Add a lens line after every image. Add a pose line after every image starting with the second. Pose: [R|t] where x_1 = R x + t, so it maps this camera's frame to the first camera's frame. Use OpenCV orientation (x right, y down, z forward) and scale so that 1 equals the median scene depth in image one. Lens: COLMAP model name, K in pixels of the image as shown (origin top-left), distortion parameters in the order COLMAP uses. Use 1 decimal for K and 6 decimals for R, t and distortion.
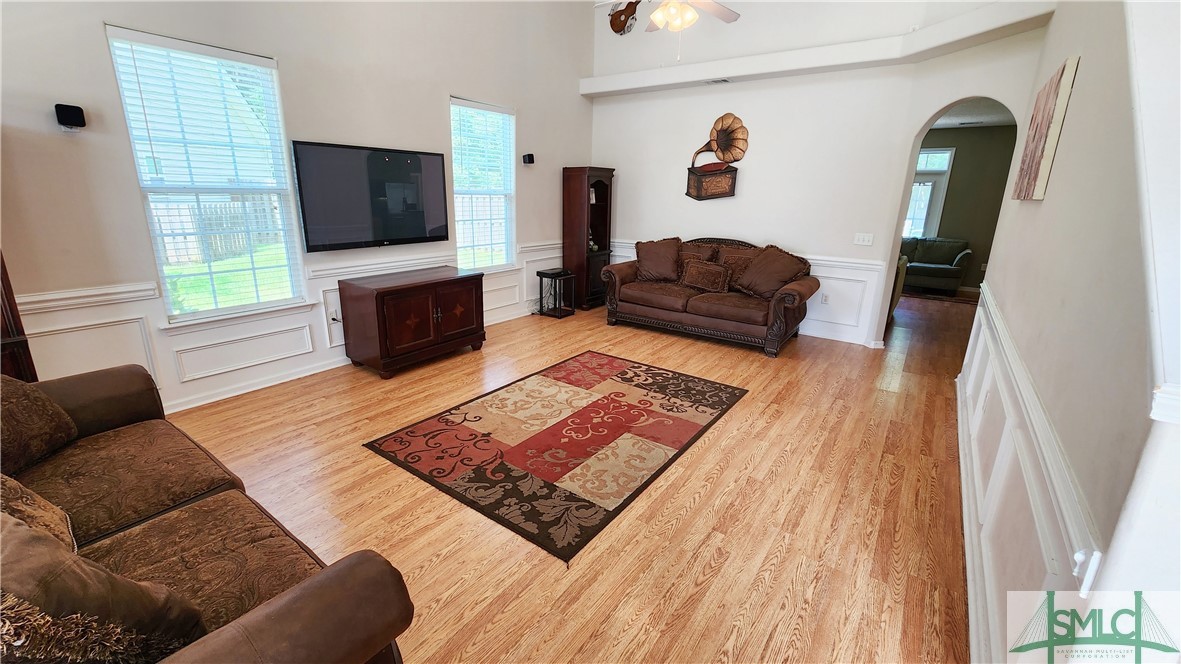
lens RADIAL K [[487.6, 0, 582.3], [0, 487.6, 321.1], [0, 0, 1]] dist [0.004597, -0.001503]
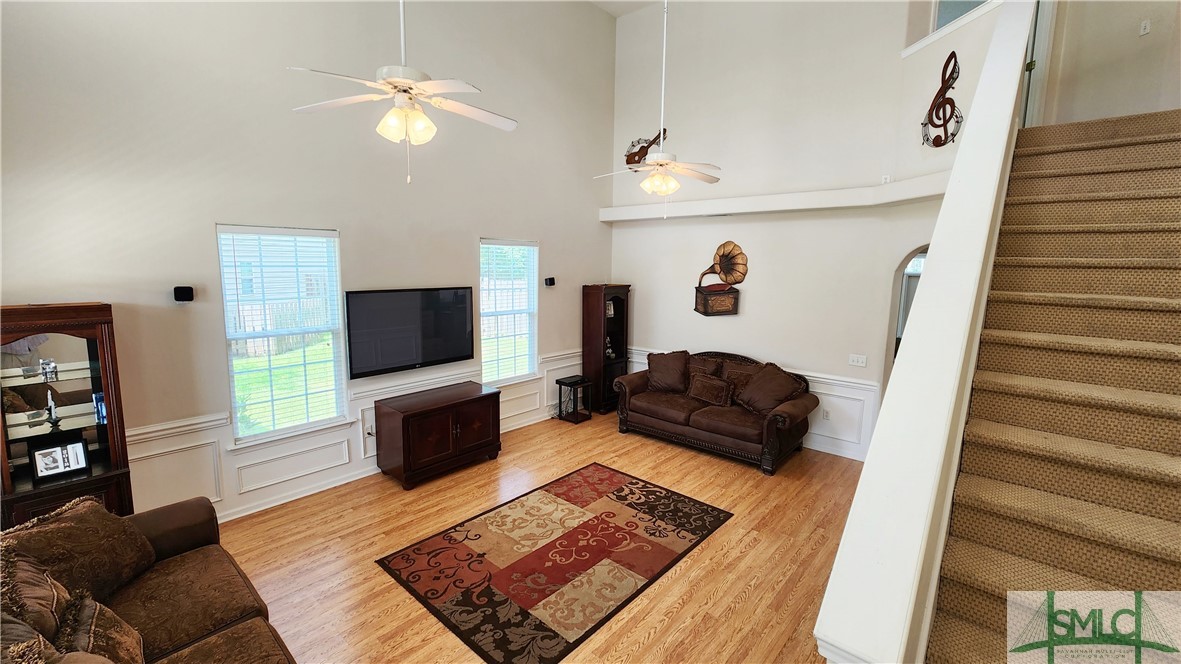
lens RADIAL K [[487.6, 0, 588.7], [0, 487.6, 321.7], [0, 0, 1]] dist [0.004597, -0.001503]
pose [[0.995555, 0.004555, -0.094067, 0.123561], [-0.017783, 0.989953, -0.140272, -0.118151], [0.092483, 0.141322, 0.985634, -0.138104]]
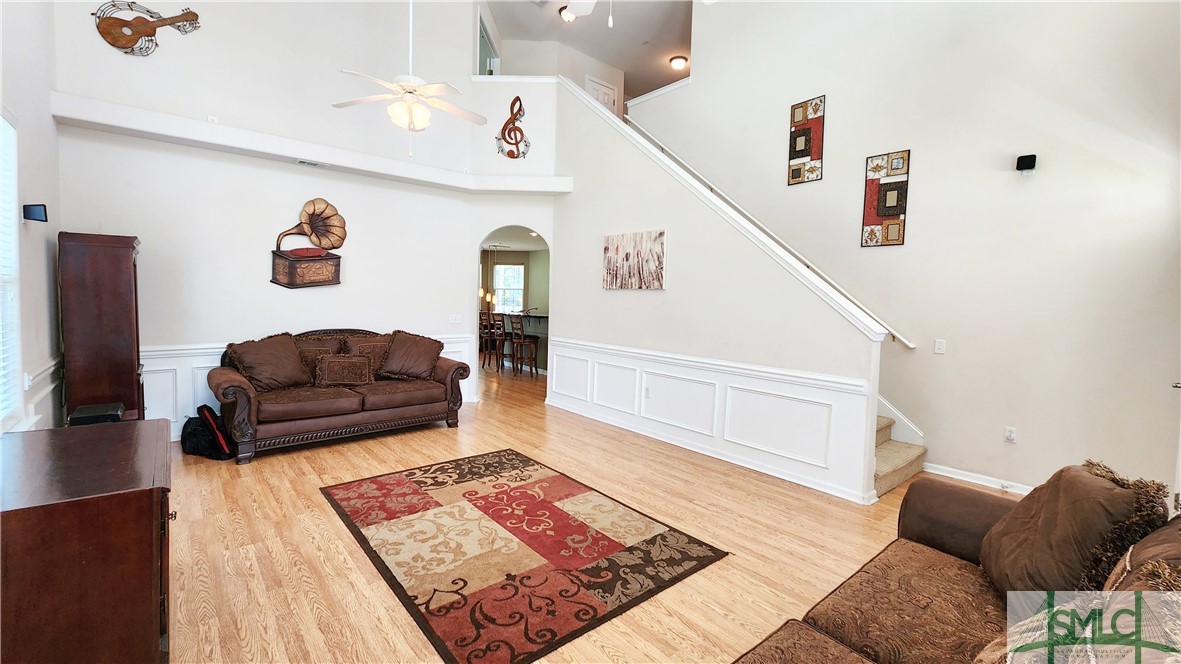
lens RADIAL K [[487.6, 0, 597.9], [0, 487.6, 317.1], [0, 0, 1]] dist [0.004597, -0.001503]
pose [[0.227500, -0.055922, 0.972171, -0.715638], [0.230993, 0.972954, 0.001912, -0.115019], [-0.945984, 0.224130, 0.234265, 0.459192]]
